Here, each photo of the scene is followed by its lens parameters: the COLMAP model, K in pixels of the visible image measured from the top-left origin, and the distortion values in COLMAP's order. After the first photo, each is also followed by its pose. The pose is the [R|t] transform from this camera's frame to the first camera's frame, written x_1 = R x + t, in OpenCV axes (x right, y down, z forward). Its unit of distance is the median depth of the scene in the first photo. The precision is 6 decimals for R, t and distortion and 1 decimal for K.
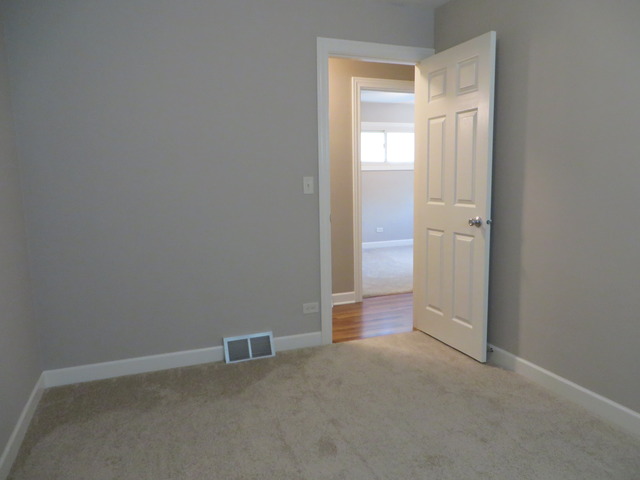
lens RADIAL K [[481.9, 0, 326.7], [0, 481.9, 240.1], [0, 0, 1]] dist [-0.004306, 0.004220]
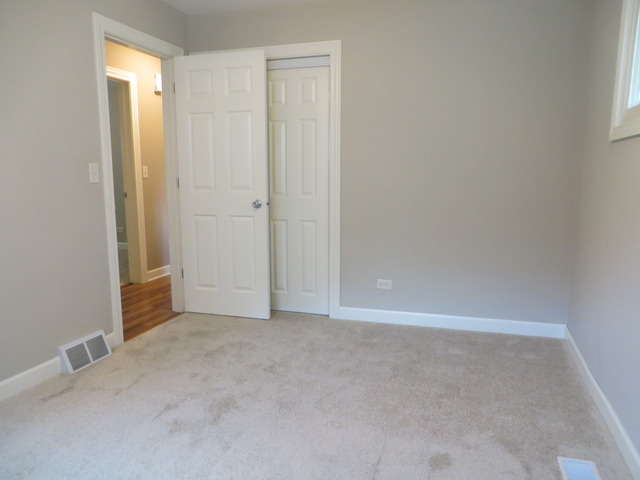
lens RADIAL K [[481.9, 0, 326.7], [0, 481.9, 240.1], [0, 0, 1]] dist [-0.004306, 0.004220]
pose [[0.663827, -0.088170, 0.742670, -0.498570], [0.089466, 0.995257, 0.038190, 0.022649], [-0.742515, 0.041092, 0.668567, 0.063077]]
